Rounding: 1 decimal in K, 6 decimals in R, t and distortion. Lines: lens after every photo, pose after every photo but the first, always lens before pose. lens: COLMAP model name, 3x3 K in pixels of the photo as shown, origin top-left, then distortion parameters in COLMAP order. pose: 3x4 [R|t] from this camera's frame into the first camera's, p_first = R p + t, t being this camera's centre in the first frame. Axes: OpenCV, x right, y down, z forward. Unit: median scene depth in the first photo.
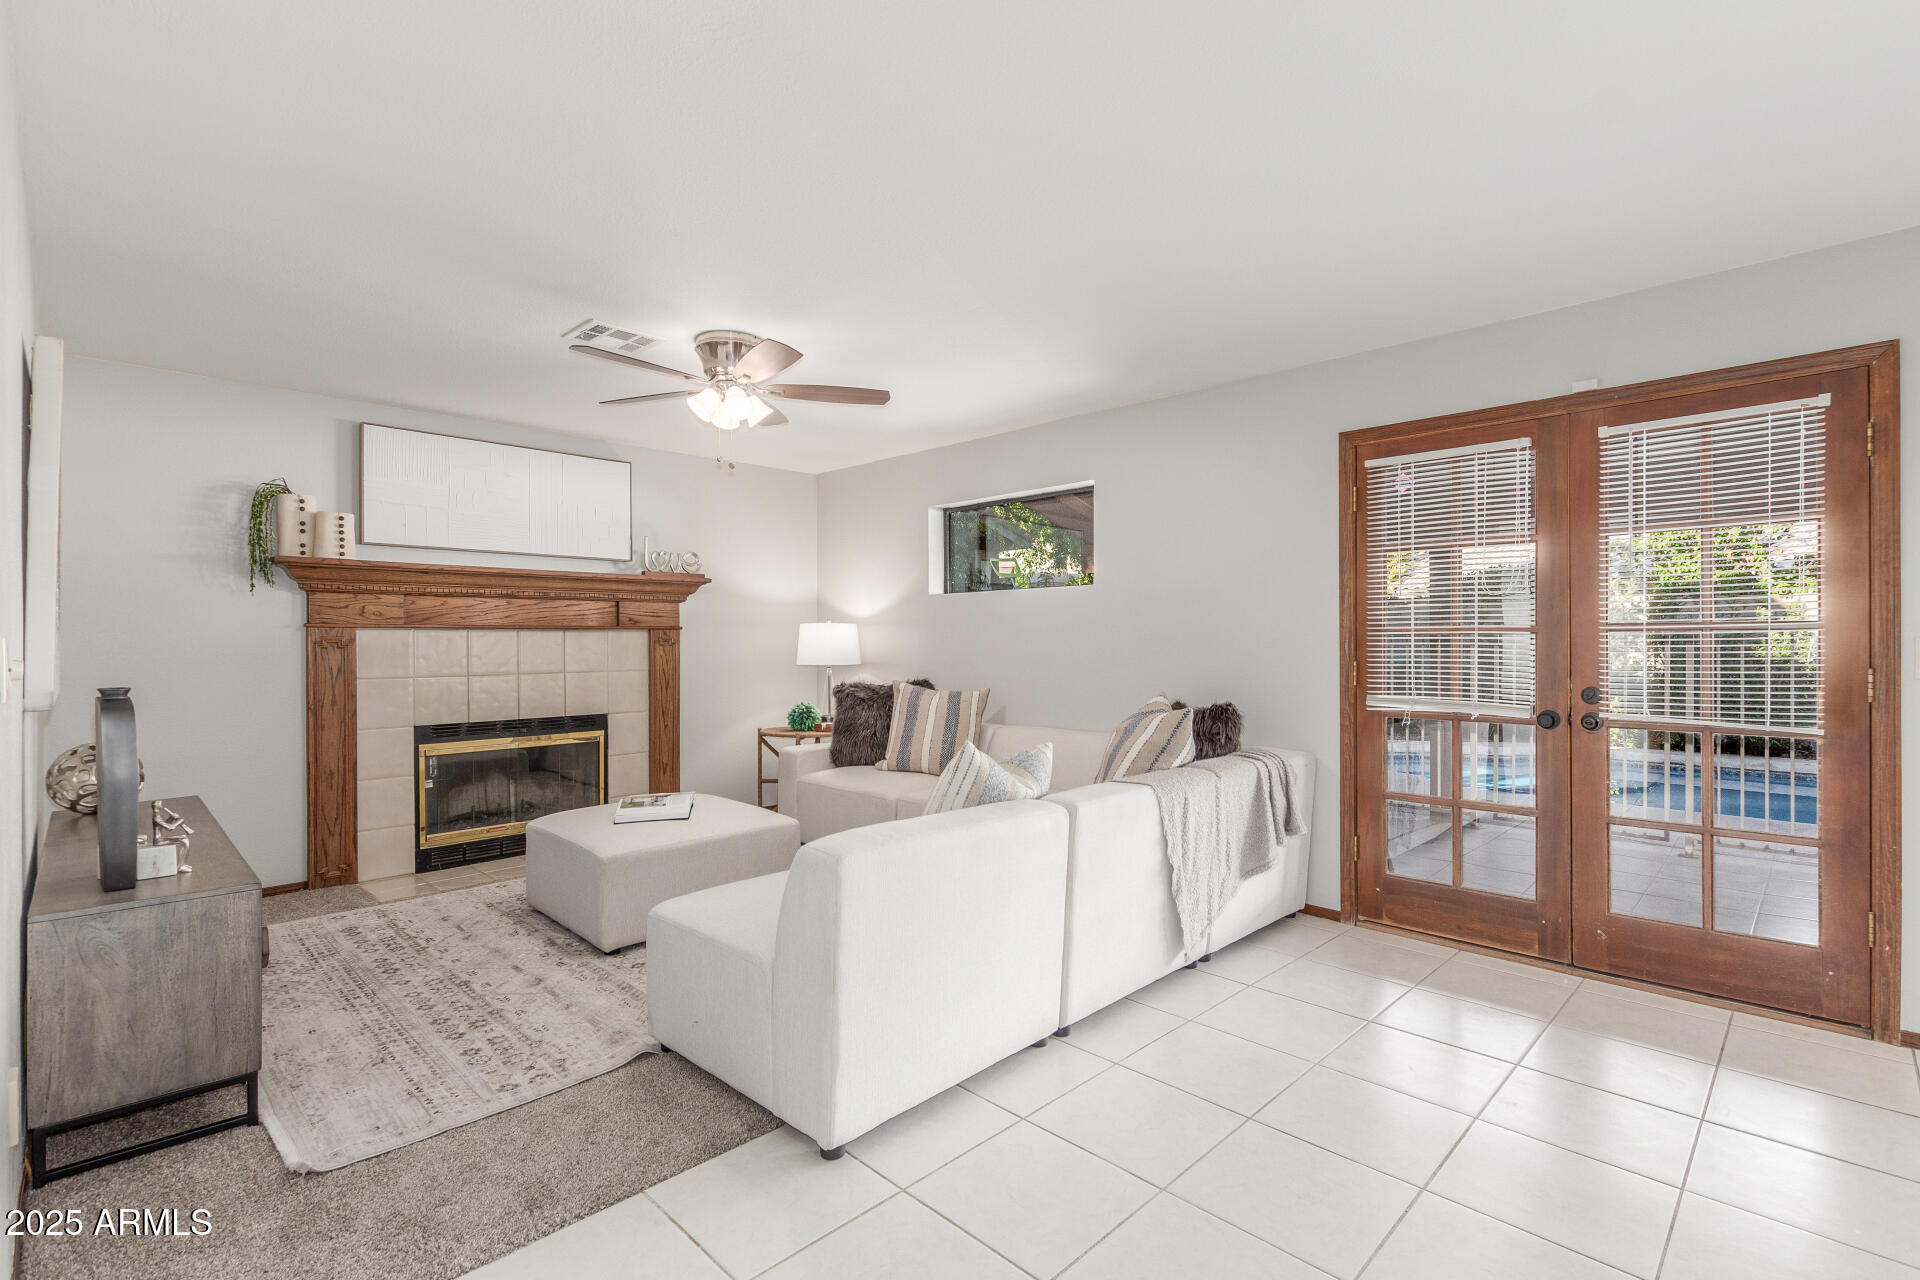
lens RADIAL K [[882.3, 0, 961.1], [0, 882.3, 646.2], [0, 0, 1]] dist [0.001855, 0.000936]
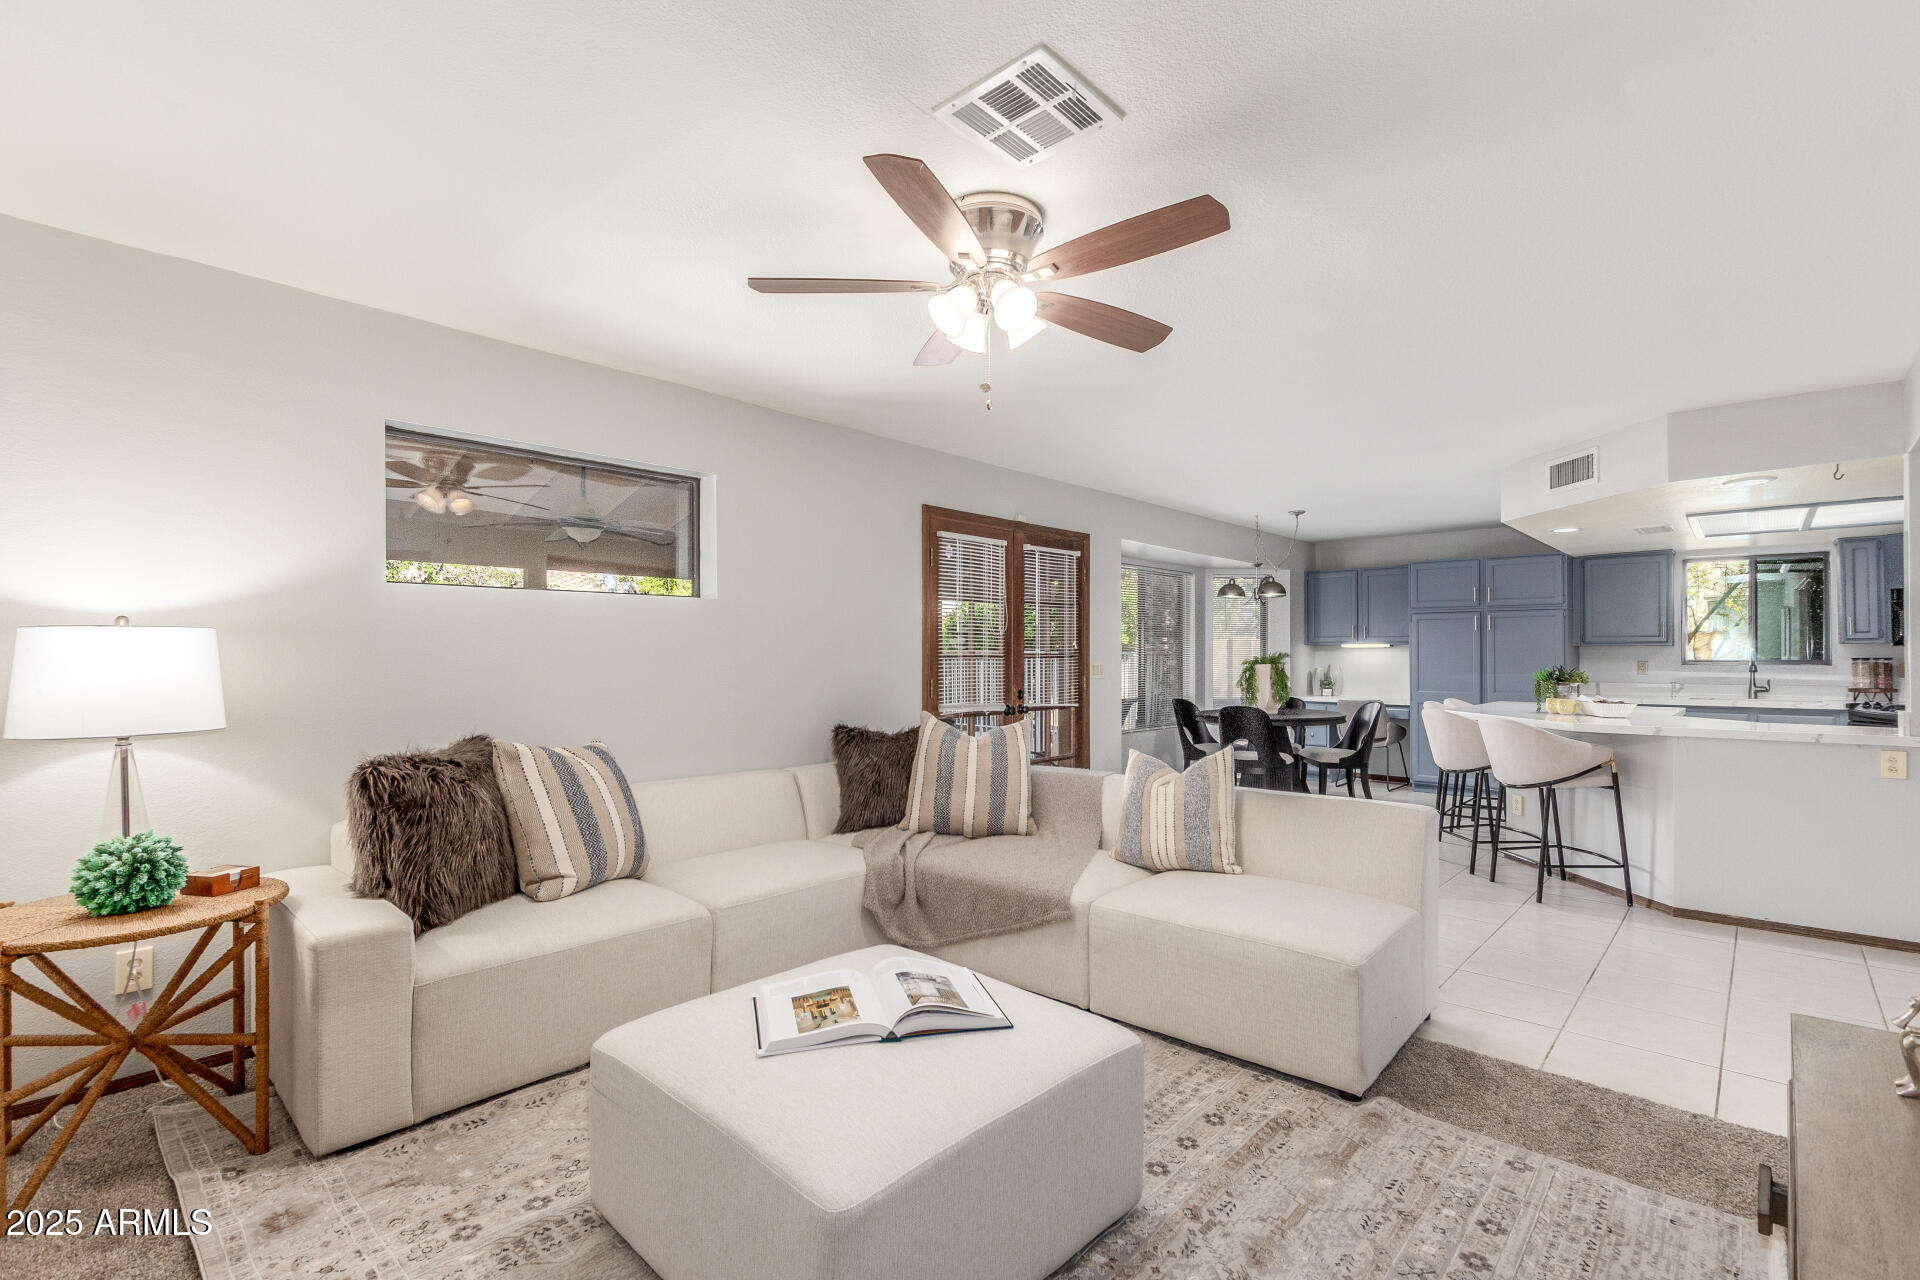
lens RADIAL K [[882.3, 0, 961.9], [0, 882.3, 646.2], [0, 0, 1]] dist [0.001855, 0.000936]
pose [[-0.049892, 0.012691, 0.998674, -0.704627], [0.005244, 0.999909, -0.012445, -0.012527], [-0.998741, 0.004616, -0.049954, 0.813358]]
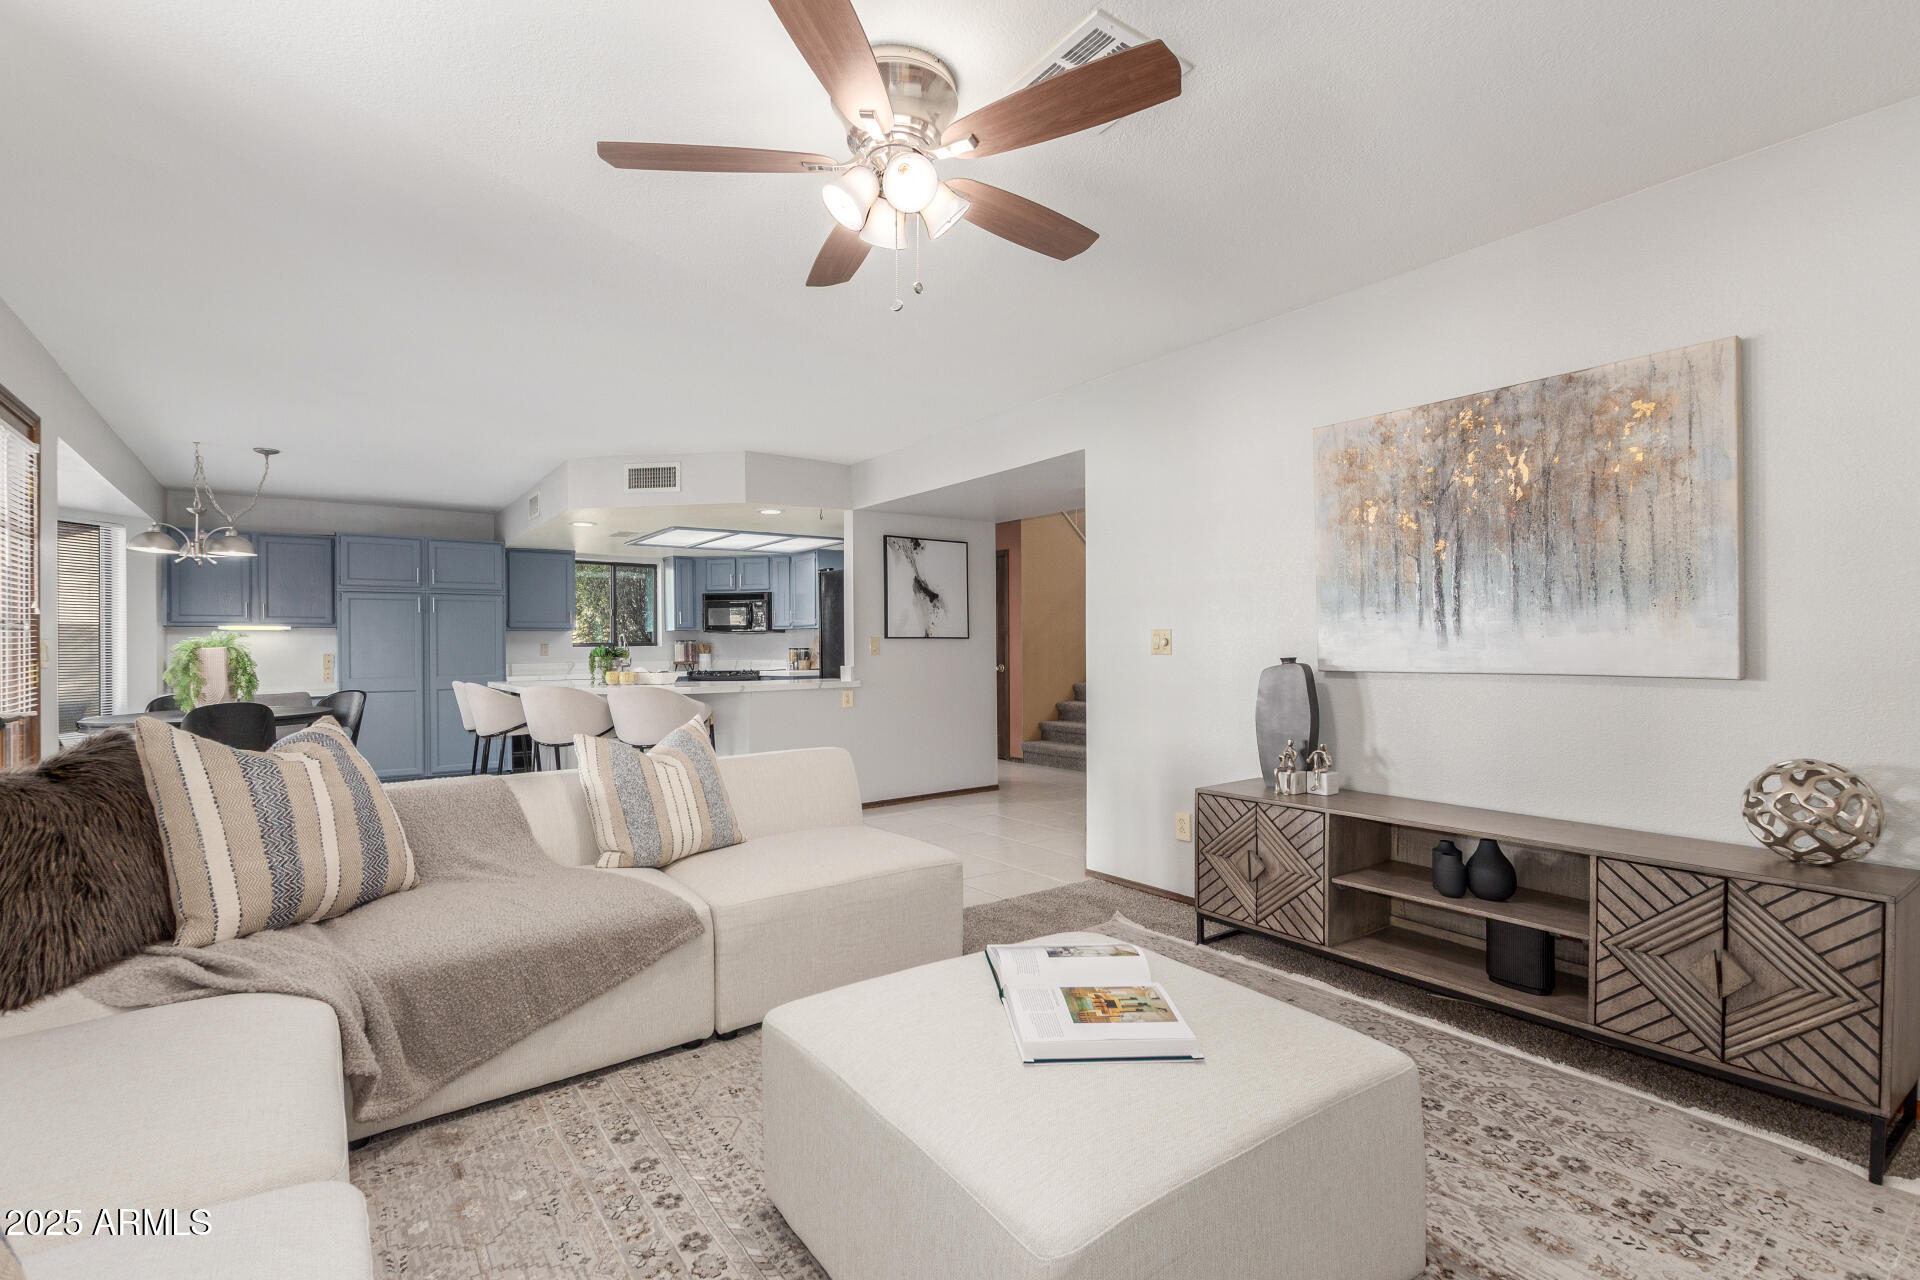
lens RADIAL K [[882.3, 0, 949.0], [0, 882.3, 643.3], [0, 0, 1]] dist [0.001855, 0.000936]
pose [[-0.988820, 0.011529, 0.148665, -0.282265], [0.011731, 0.999931, 0.000480, 0.007973], [-0.148649, 0.002219, -0.988887, 1.204544]]
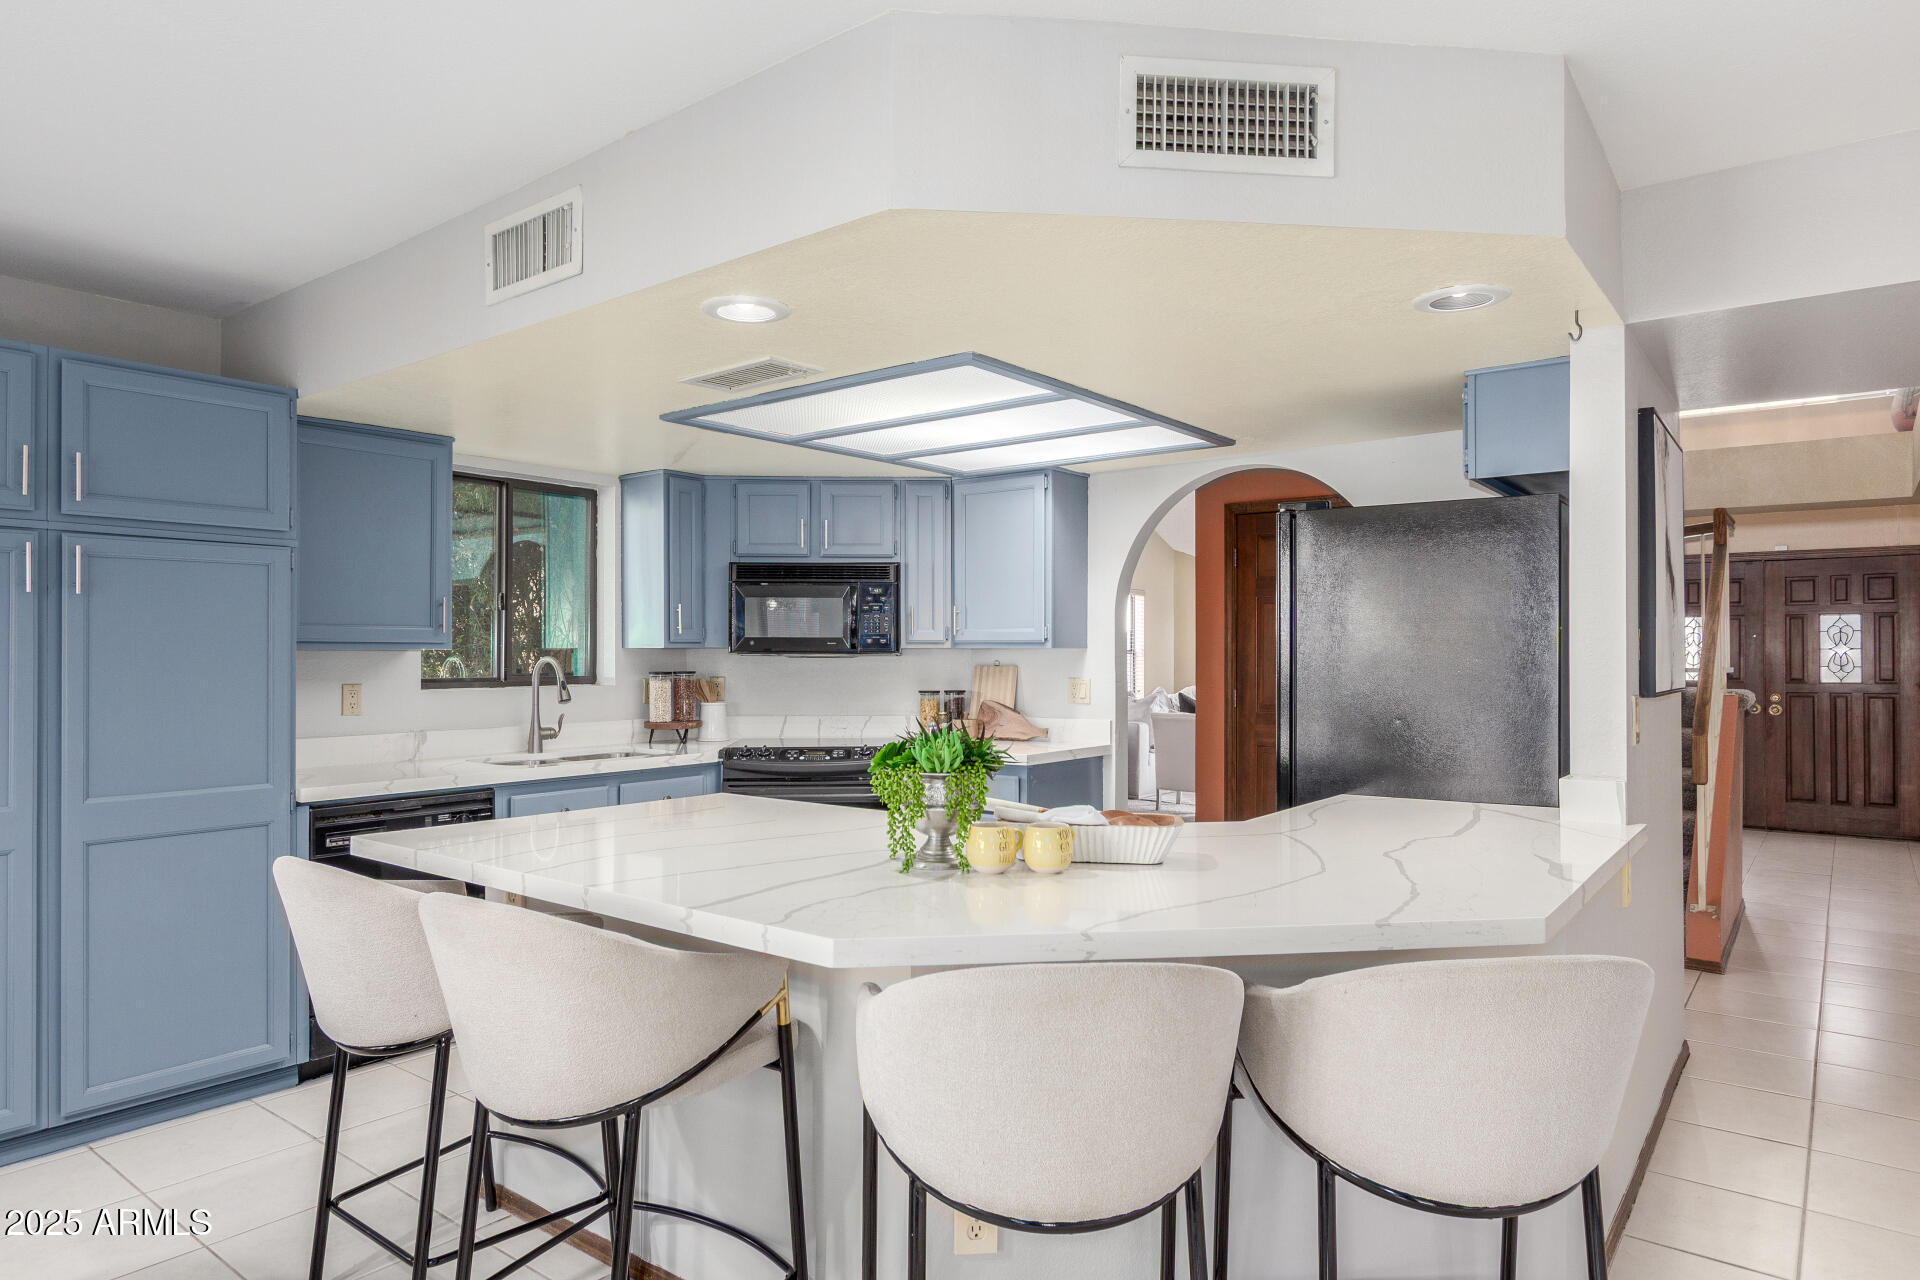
lens RADIAL K [[1157.2, 0, 967.4], [0, 1157.2, 640.0], [0, 0, 1]] dist [-0.004562, -0.003684]
pose [[-0.991107, 0.001382, -0.133063, 0.480498], [0.002261, 0.999977, -0.006458, -0.026980], [0.133050, -0.006701, -0.991087, 0.454844]]
